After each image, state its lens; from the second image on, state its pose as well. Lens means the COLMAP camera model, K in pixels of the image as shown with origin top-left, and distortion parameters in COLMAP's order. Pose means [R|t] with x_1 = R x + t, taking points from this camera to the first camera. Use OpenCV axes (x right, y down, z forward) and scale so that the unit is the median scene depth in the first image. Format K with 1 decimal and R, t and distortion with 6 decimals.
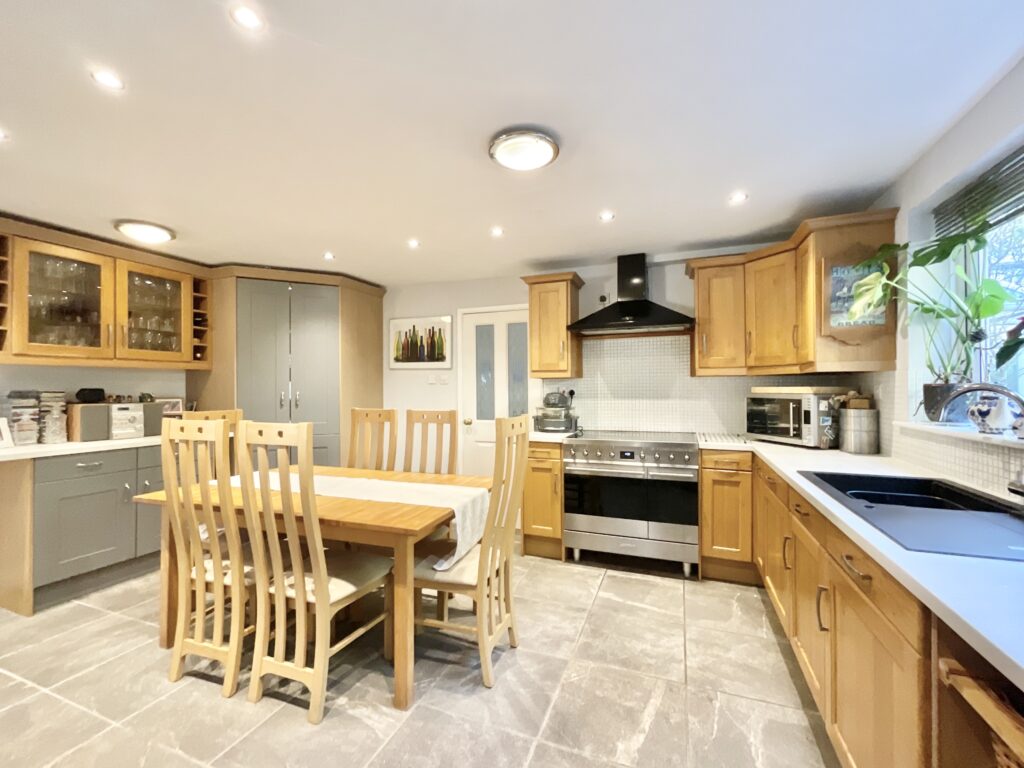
lens RADIAL K [[426.1, 0, 513.2], [0, 426.1, 389.8], [0, 0, 1]] dist [-0.003005, 0.000343]
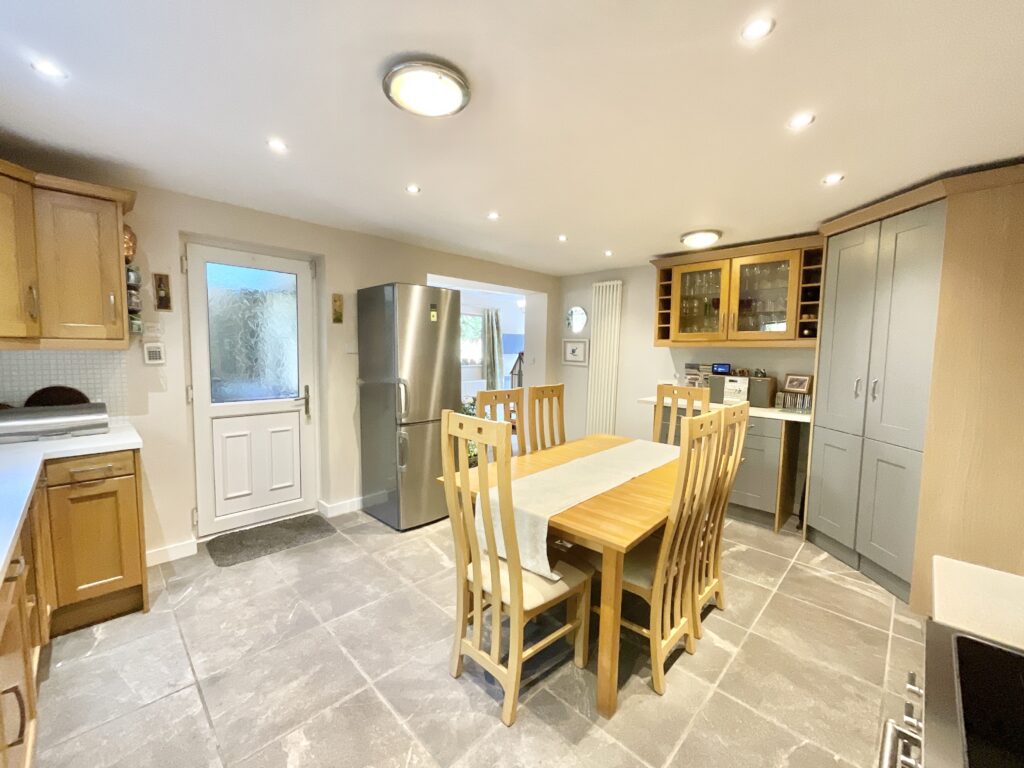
lens RADIAL K [[426.1, 0, 518.6], [0, 426.1, 385.3], [0, 0, 1]] dist [-0.003005, 0.000343]
pose [[-0.392858, 0.073179, -0.916683, 0.522011], [-0.024048, 0.995670, 0.089791, -0.044096], [0.919284, 0.057319, -0.389398, 1.043194]]
